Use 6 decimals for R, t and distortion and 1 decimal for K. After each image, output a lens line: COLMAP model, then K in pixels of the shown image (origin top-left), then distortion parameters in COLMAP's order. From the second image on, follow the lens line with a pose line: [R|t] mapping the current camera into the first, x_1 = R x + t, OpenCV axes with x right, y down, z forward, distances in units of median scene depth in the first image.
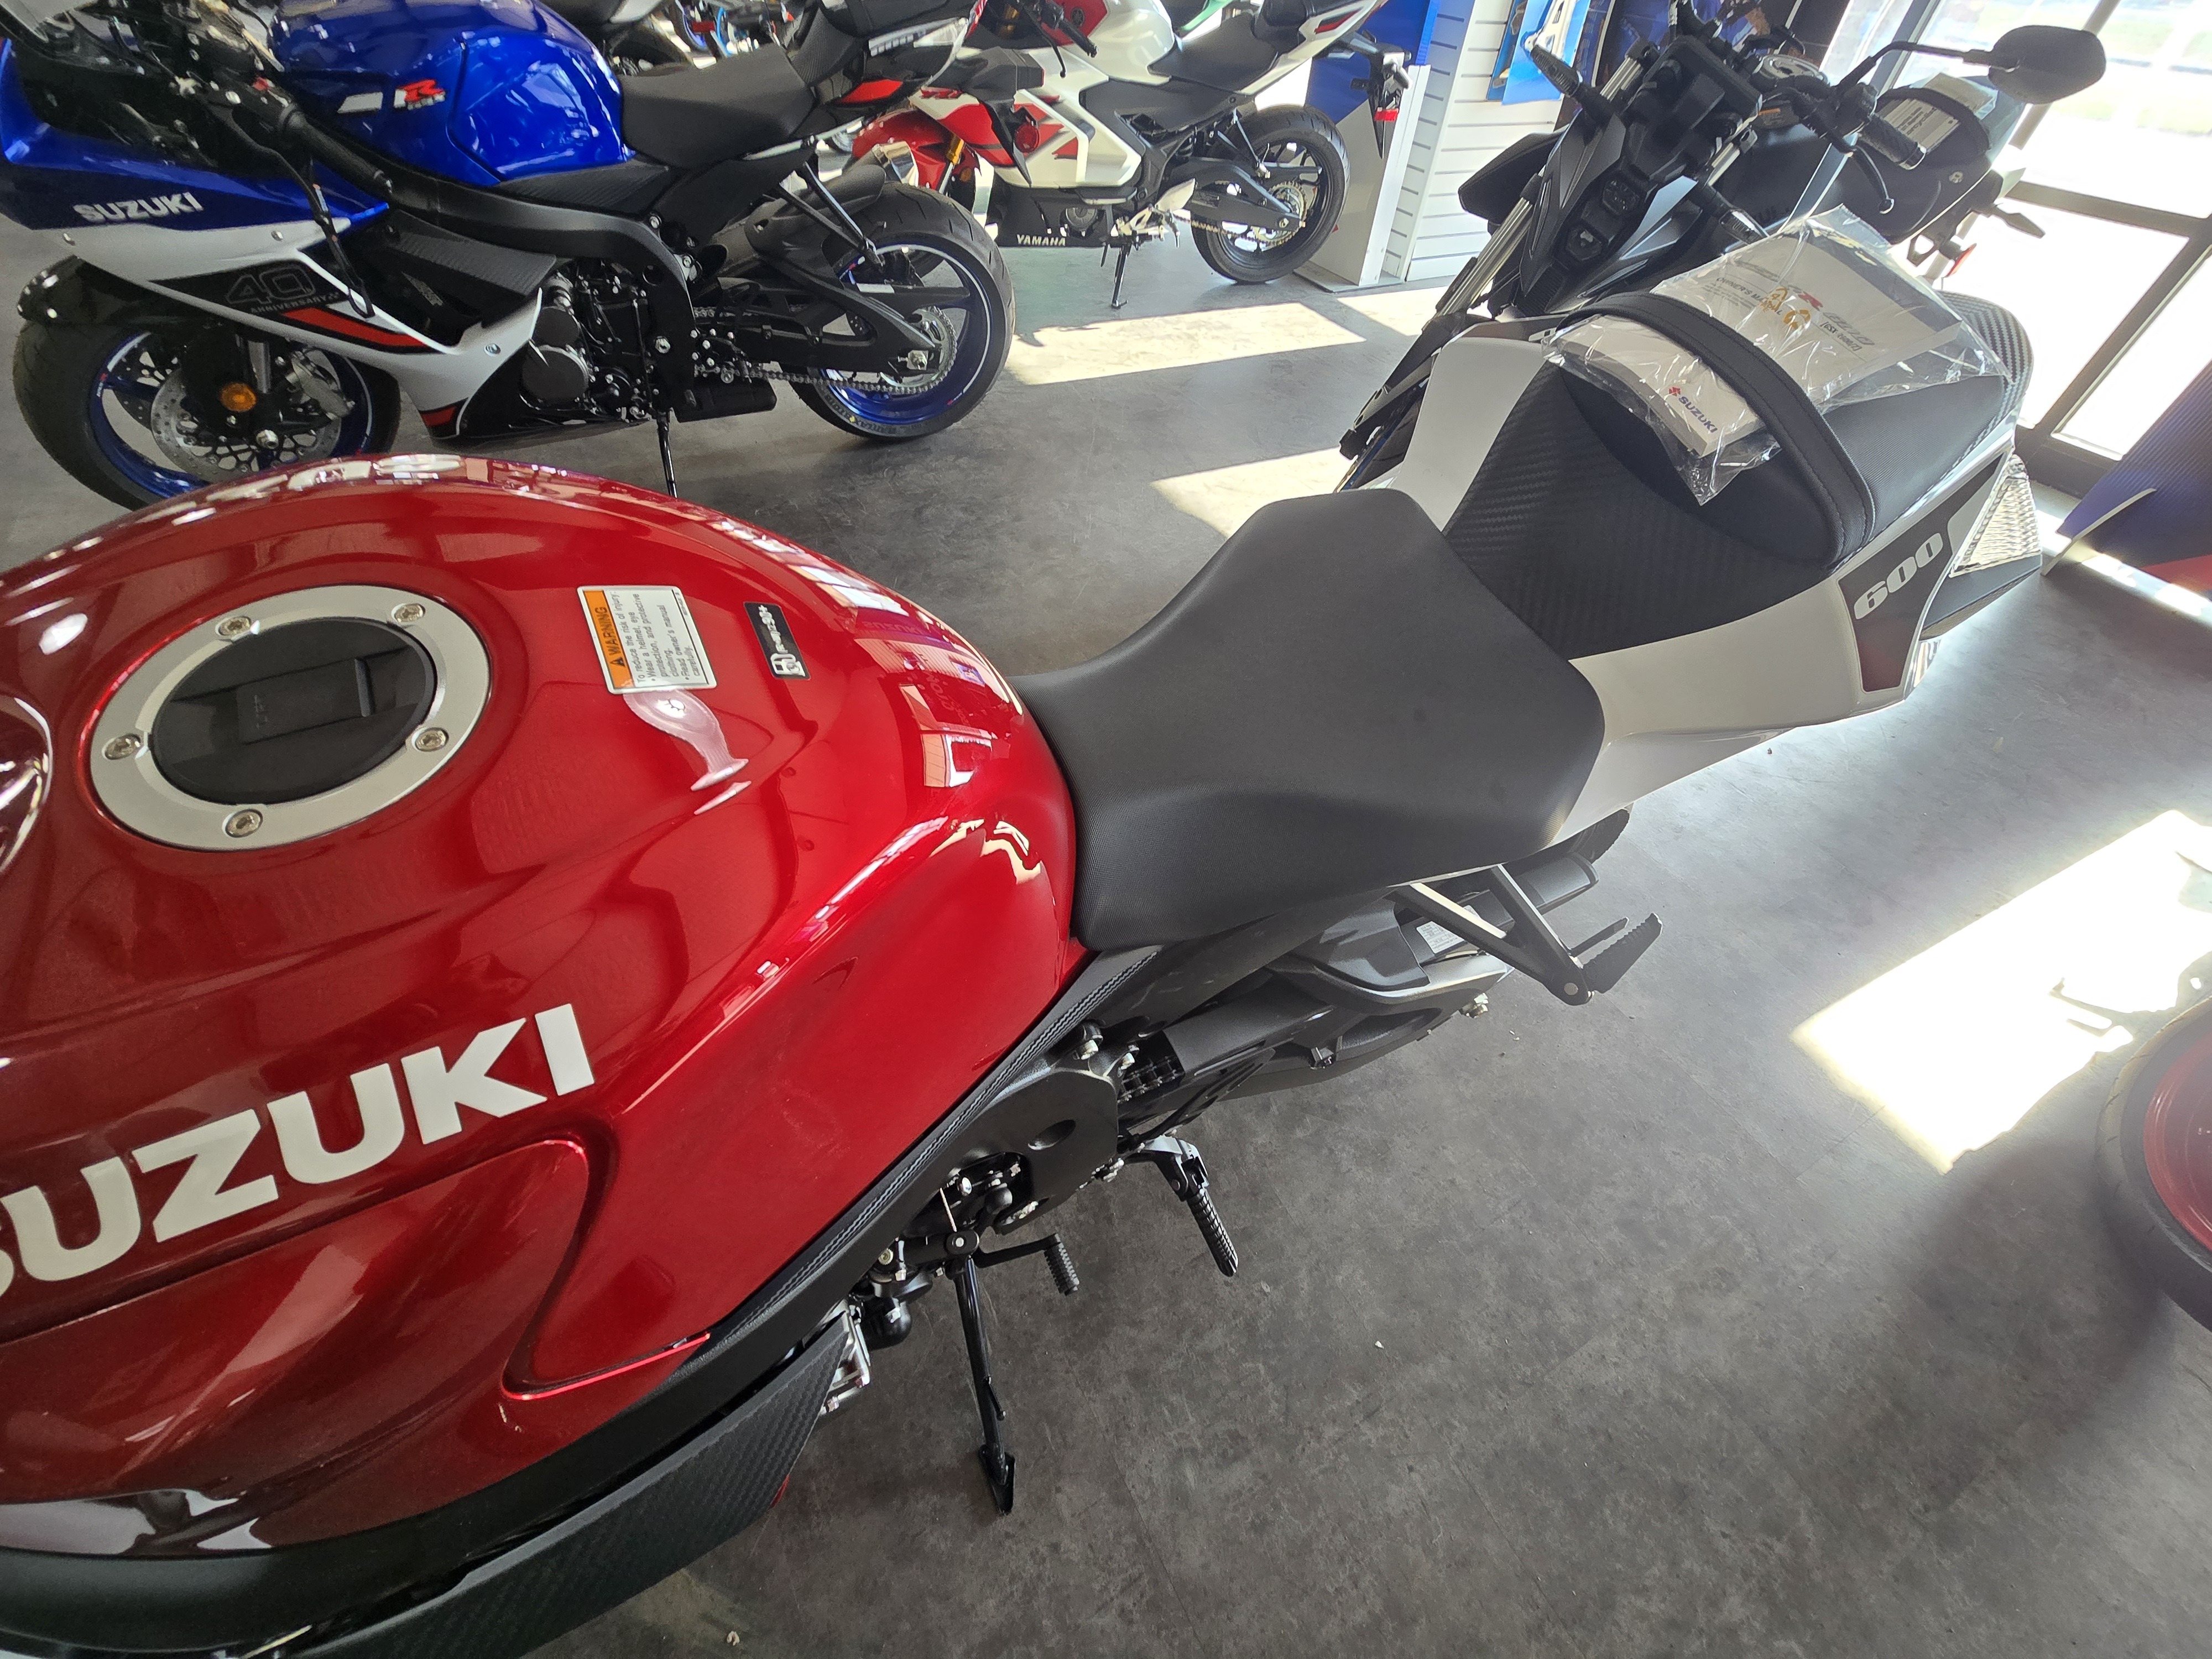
lens RADIAL K [[906.2, 0, 1106.0], [0, 906.2, 829.5], [0, 0, 1]] dist [-0.003190, 0.000186]
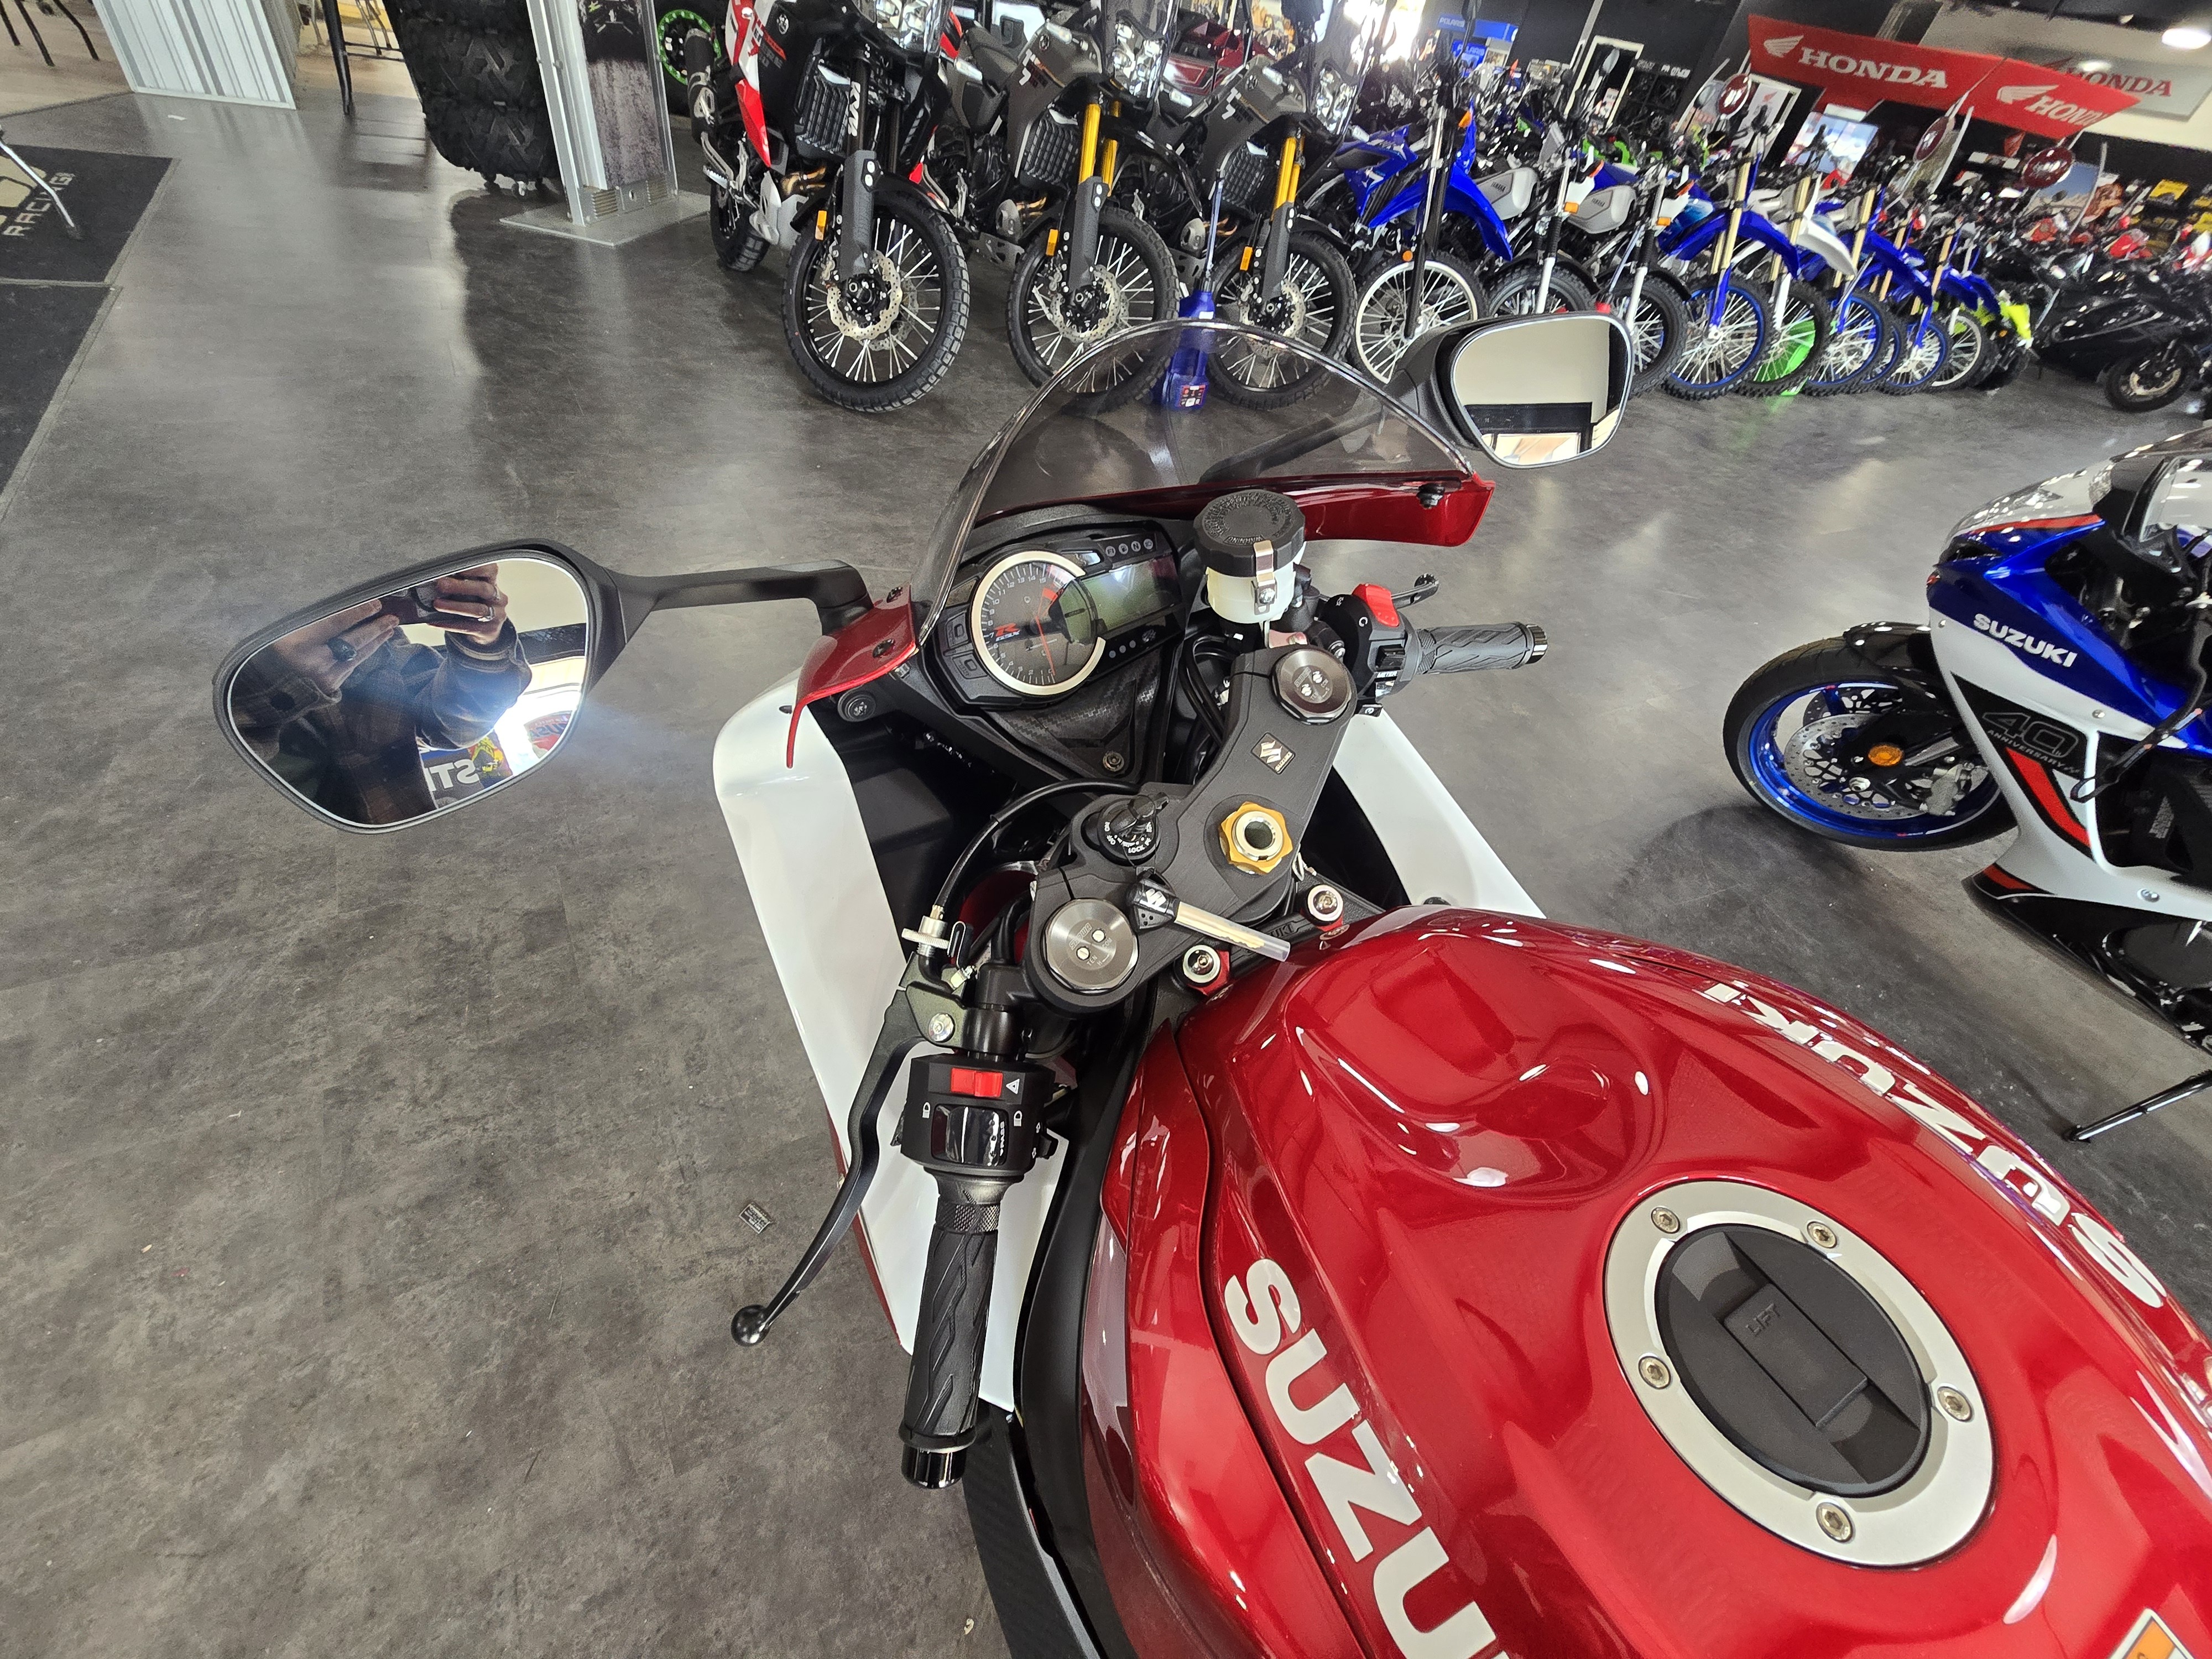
lens RADIAL K [[906.2, 0, 1106.0], [0, 906.2, 829.5], [0, 0, 1]] dist [-0.003190, 0.000186]
pose [[0.024405, 0.632302, -0.774337, -0.485227], [-0.835987, 0.437658, 0.331031, -0.086969], [0.548207, 0.639257, 0.539277, -0.298007]]
